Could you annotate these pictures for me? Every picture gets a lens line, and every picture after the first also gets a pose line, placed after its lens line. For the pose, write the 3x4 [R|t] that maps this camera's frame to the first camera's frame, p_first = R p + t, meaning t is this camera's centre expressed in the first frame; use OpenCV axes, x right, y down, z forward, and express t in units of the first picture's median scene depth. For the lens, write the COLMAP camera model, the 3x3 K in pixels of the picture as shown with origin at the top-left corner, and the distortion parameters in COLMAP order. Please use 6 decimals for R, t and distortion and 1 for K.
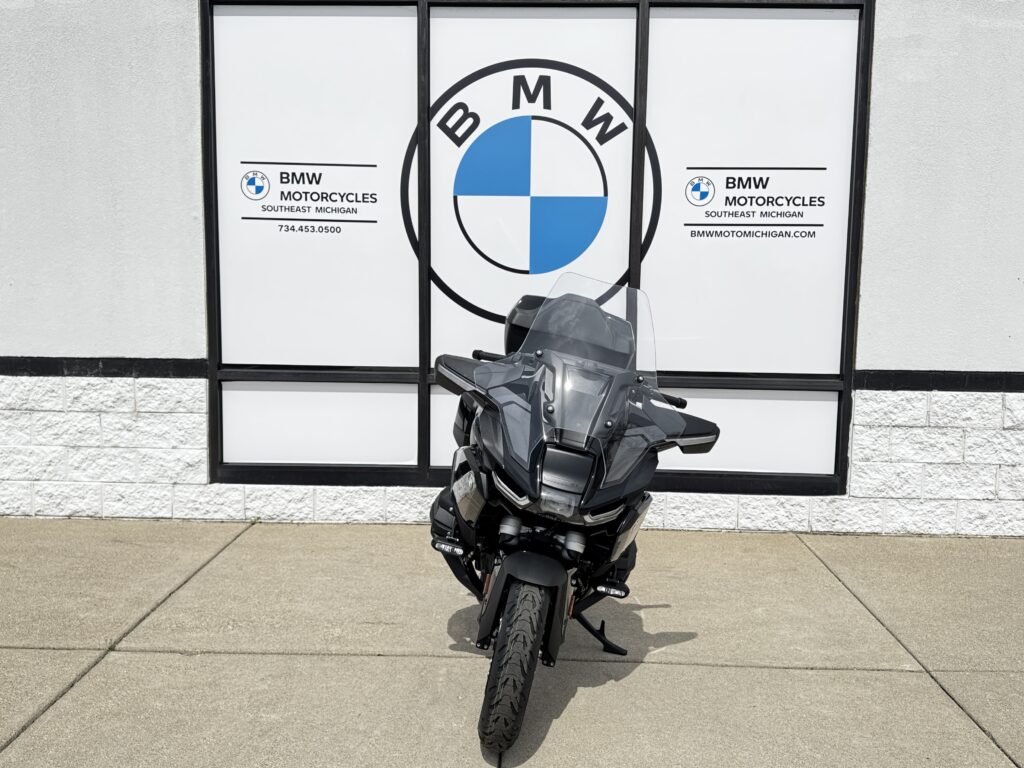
lens RADIAL K [[858.7, 0, 519.0], [0, 858.7, 382.6], [0, 0, 1]] dist [0.146225, -0.249883]
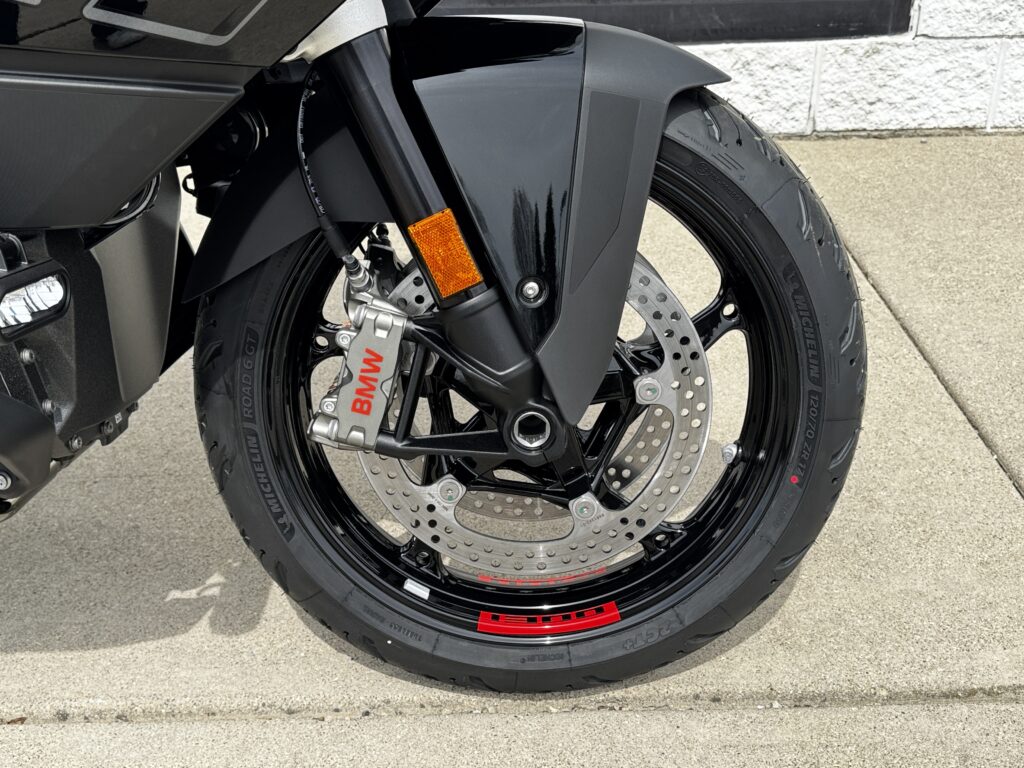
lens RADIAL K [[1117.7, 0, 512.0], [0, 1117.7, 384.0], [0, 0, 1]] dist [0.127852, -0.263750]
pose [[0.998573, -0.046475, 0.026313, 0.179981], [0.032953, 0.923885, 0.381249, 0.075650], [-0.042029, -0.379838, 0.924098, 0.486757]]
